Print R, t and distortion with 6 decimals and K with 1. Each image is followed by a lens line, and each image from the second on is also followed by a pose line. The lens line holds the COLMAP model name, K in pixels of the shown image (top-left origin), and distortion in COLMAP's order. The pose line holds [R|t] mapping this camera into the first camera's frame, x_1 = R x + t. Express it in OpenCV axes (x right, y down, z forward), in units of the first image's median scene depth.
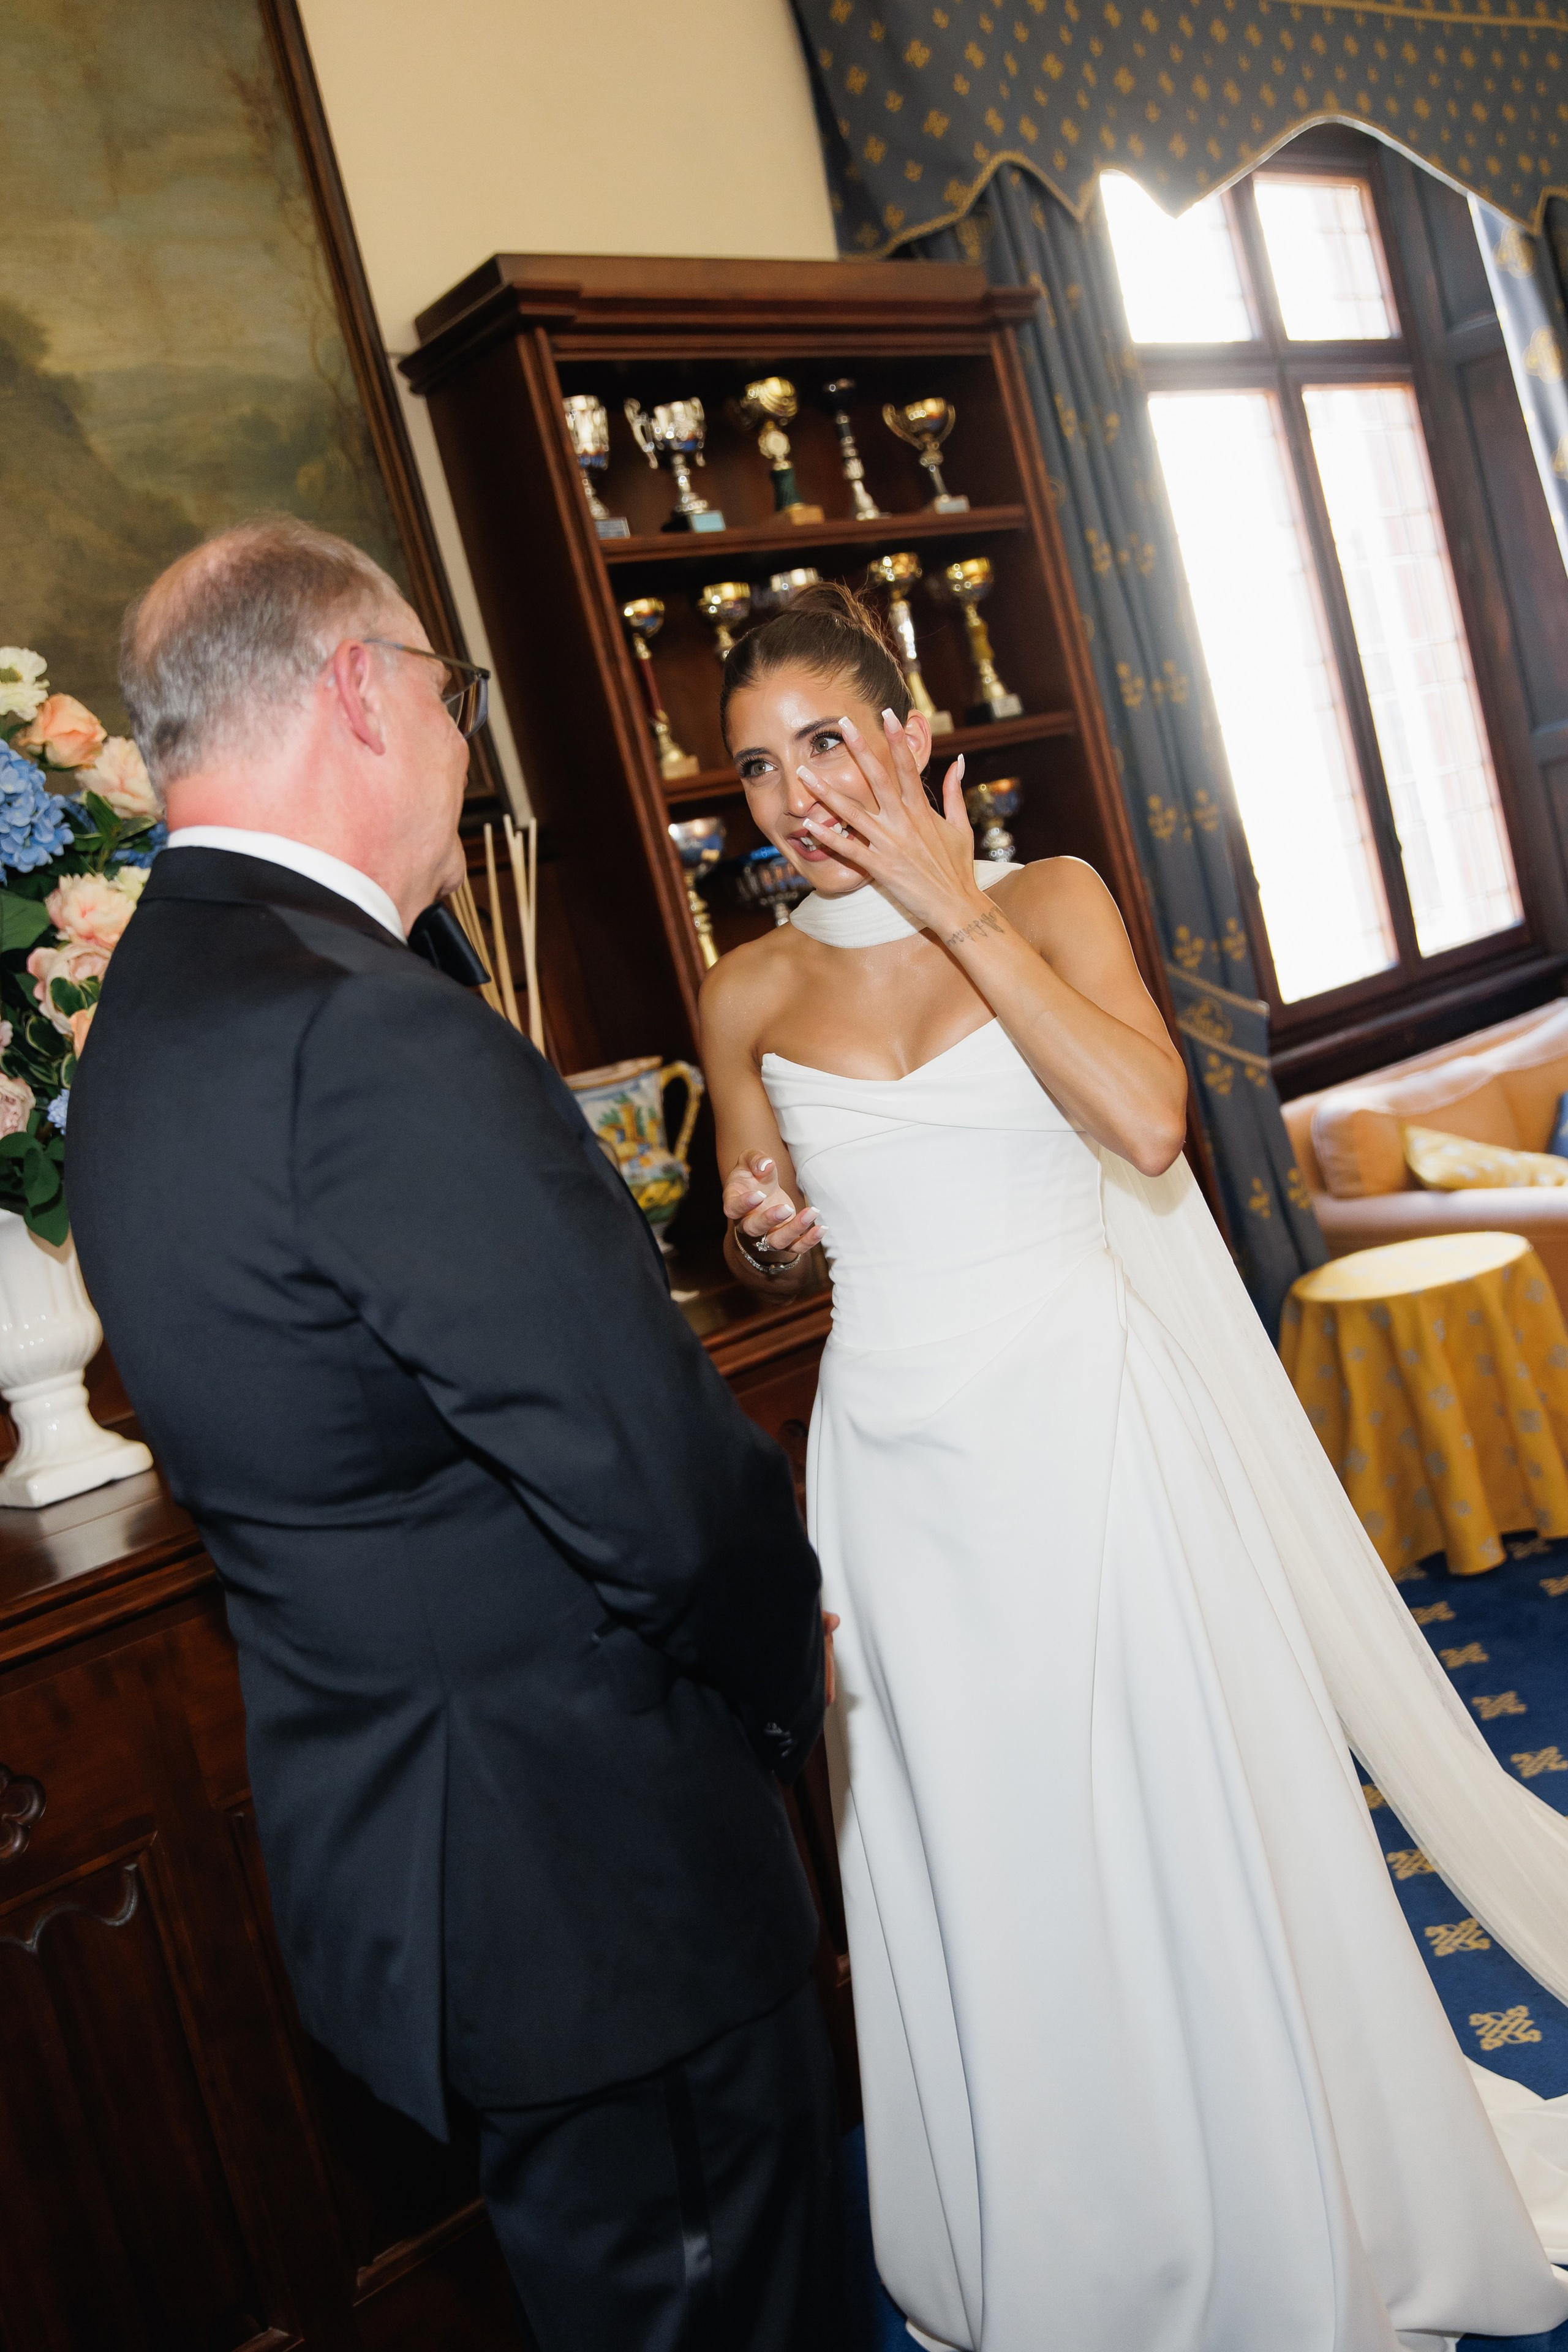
lens RADIAL K [[2296.0, 0, 783.9], [0, 2296.0, 1184.9], [0, 0, 1]] dist [0.008653, 0.000000]
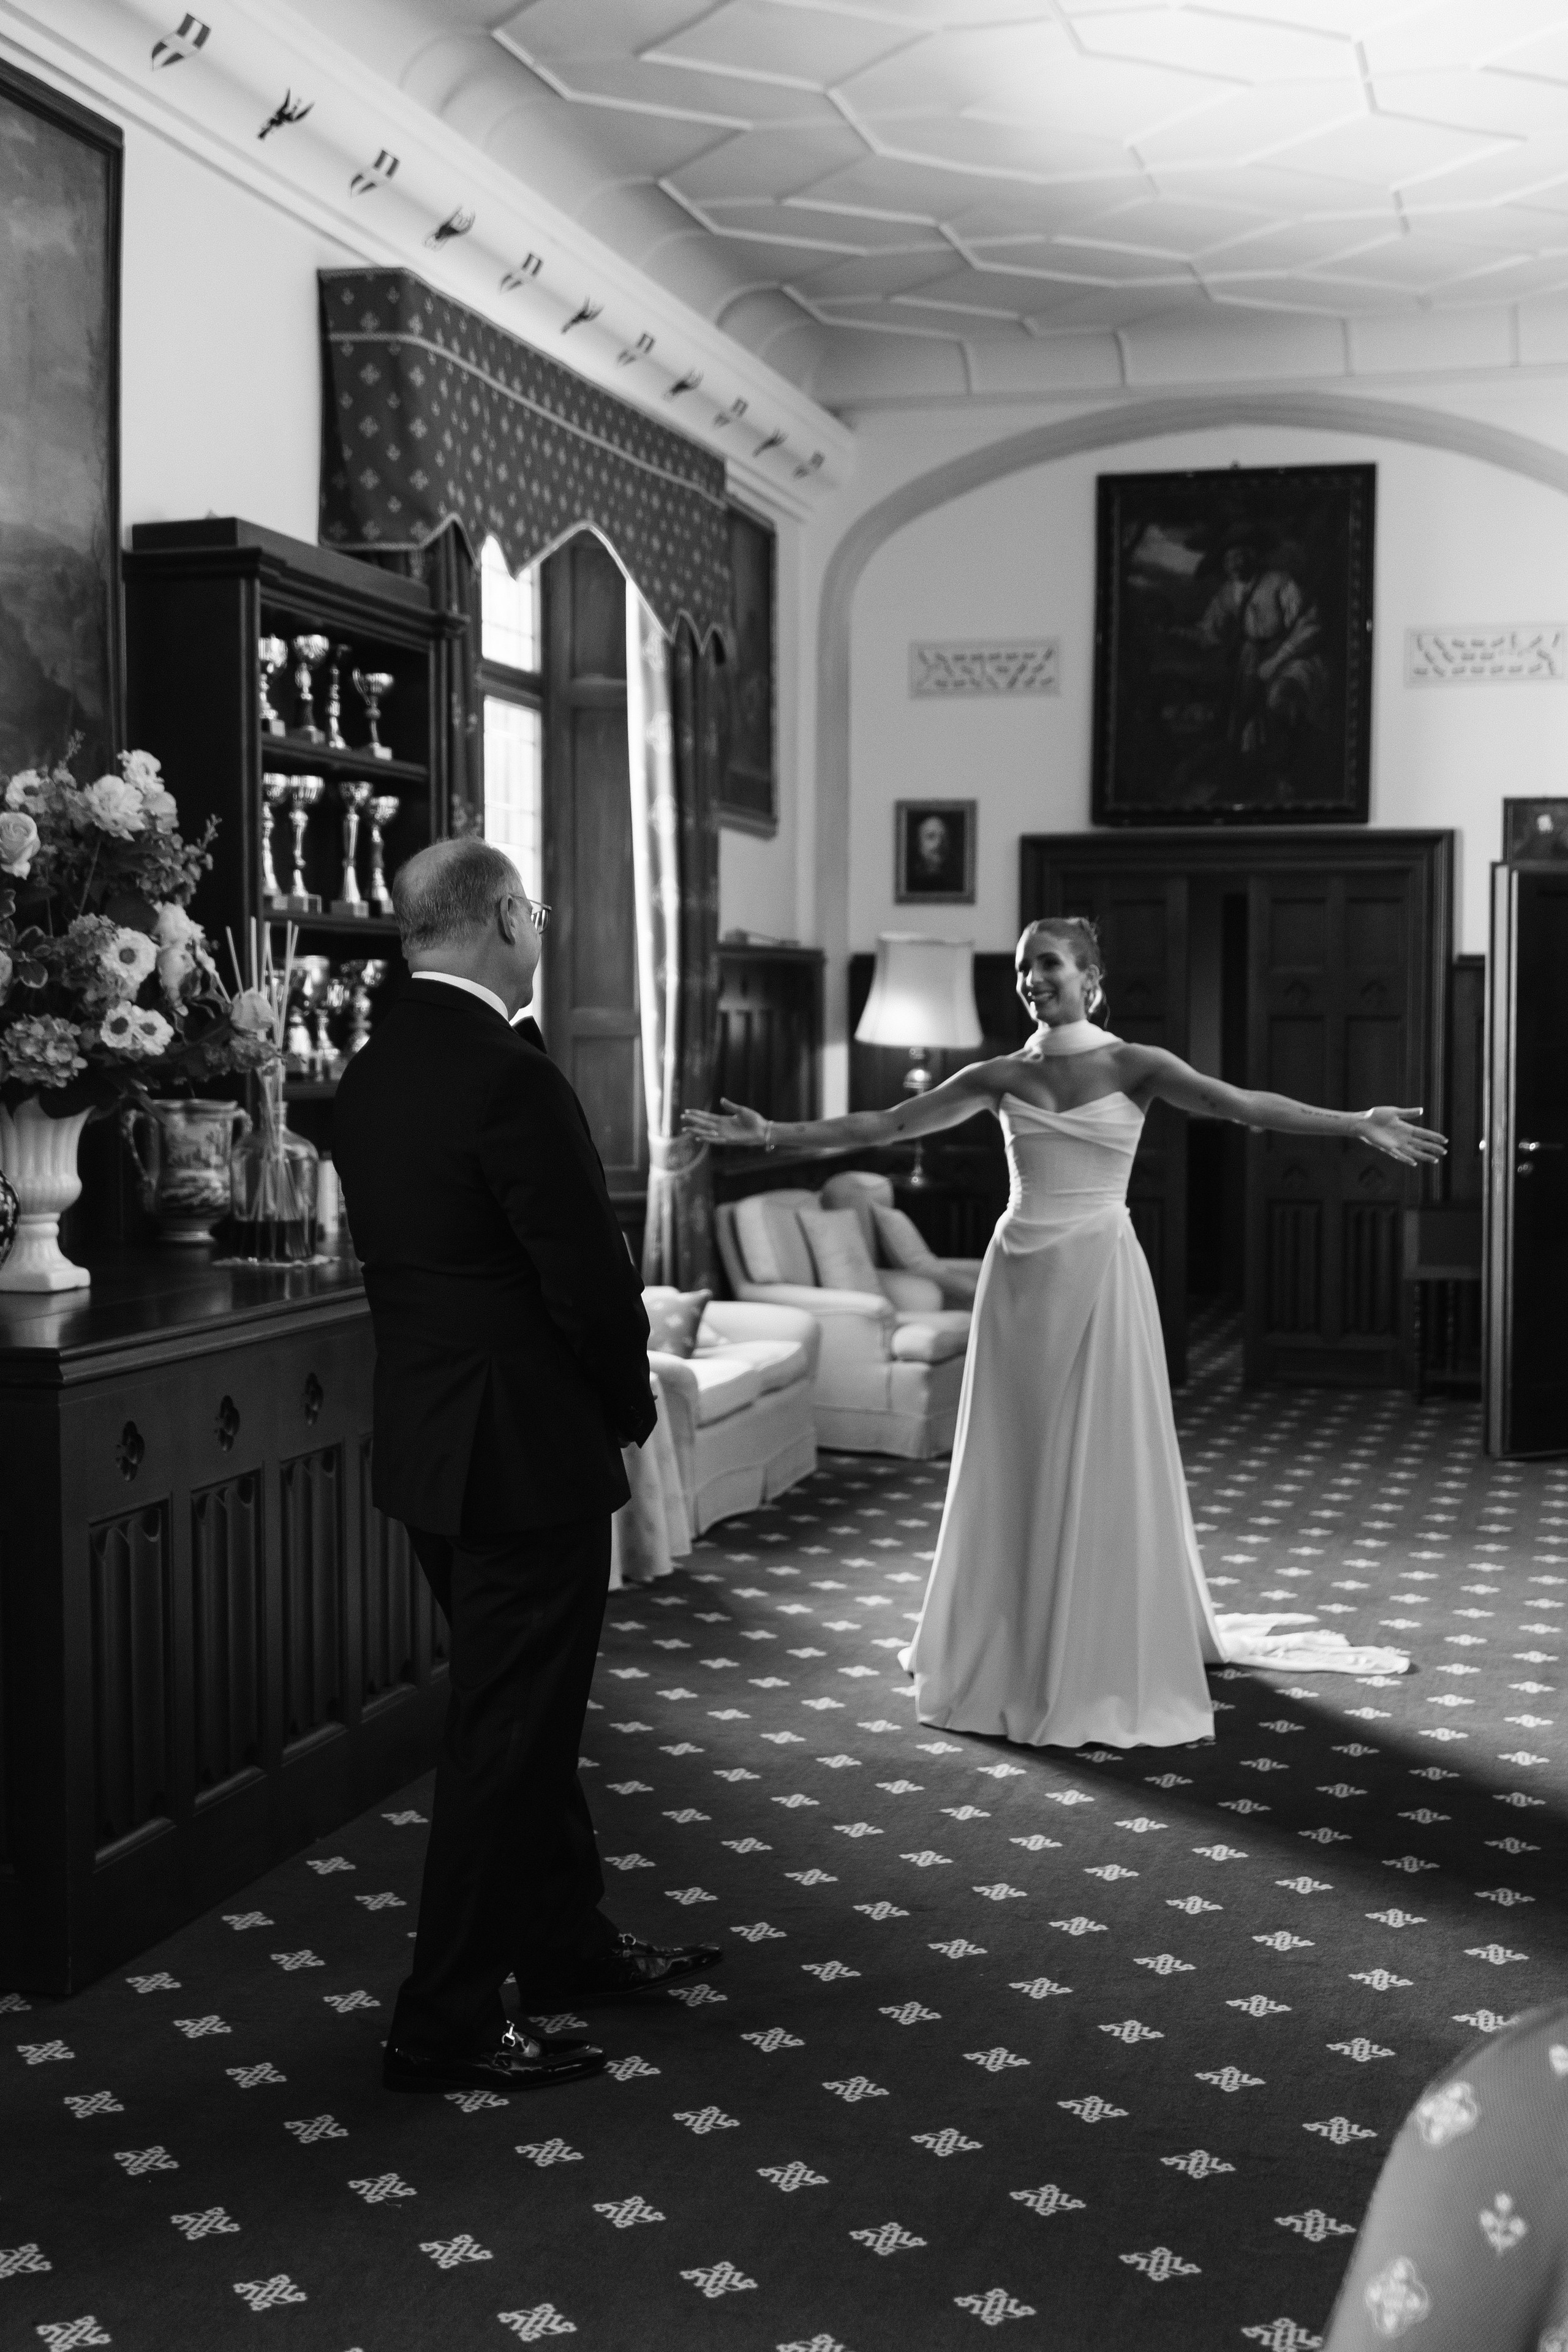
lens RADIAL K [[3043.9, 0, 784.6], [0, 3043.9, 1174.9], [0, 0, 1]] dist [0.005727, 0.000000]
pose [[0.815585, 0.219630, 0.535335, -0.625934], [-0.156475, 0.974409, -0.161377, 0.191763], [-0.557079, 0.047850, 0.829080, -0.582787]]
